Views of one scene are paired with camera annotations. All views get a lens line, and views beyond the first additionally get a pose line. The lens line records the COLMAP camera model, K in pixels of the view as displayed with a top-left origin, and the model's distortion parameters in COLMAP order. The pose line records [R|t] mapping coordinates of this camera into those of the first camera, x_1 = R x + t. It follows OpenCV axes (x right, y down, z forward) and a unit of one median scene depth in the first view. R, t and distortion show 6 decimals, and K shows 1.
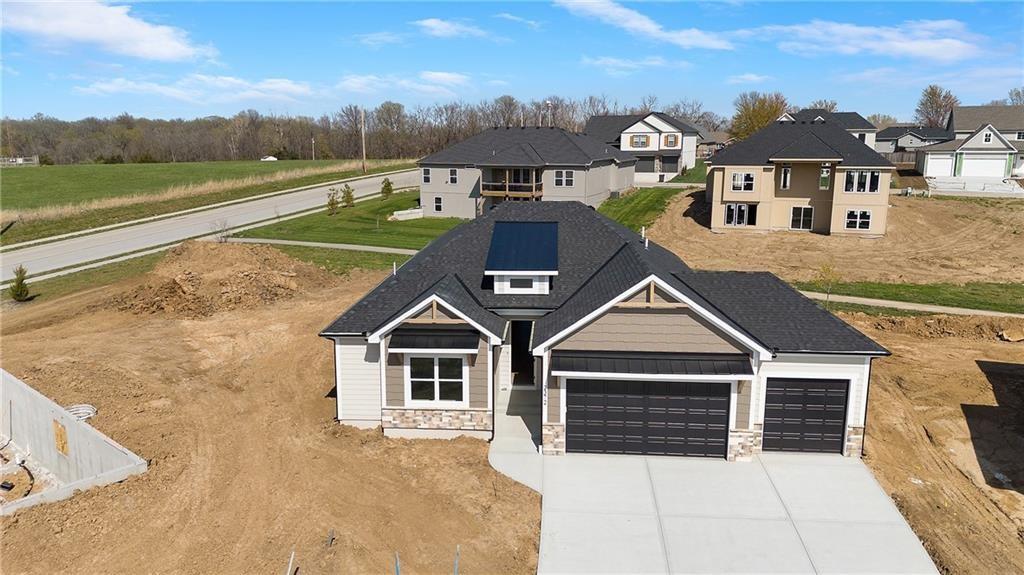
lens RADIAL K [[754.6, 0, 485.7], [0, 754.6, 294.8], [0, 0, 1]] dist [0.049888, -0.052982]
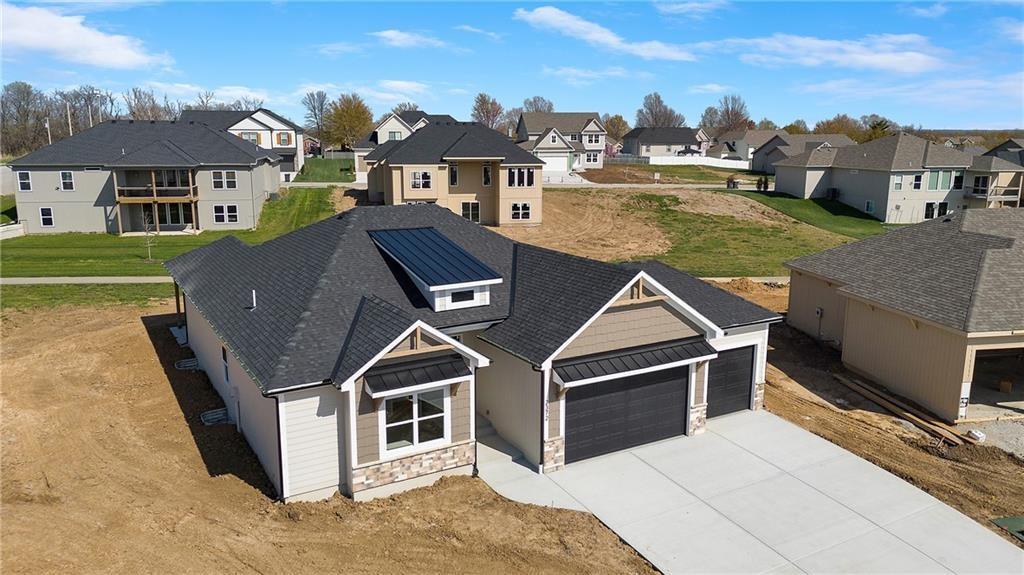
lens RADIAL K [[754.6, 0, 515.4], [0, 754.6, 293.2], [0, 0, 1]] dist [0.049888, -0.052982]
pose [[0.811246, -0.112176, 0.573843, -0.422922], [0.112124, 0.993056, 0.035614, -0.044289], [-0.573853, 0.035450, 0.818191, 0.220220]]
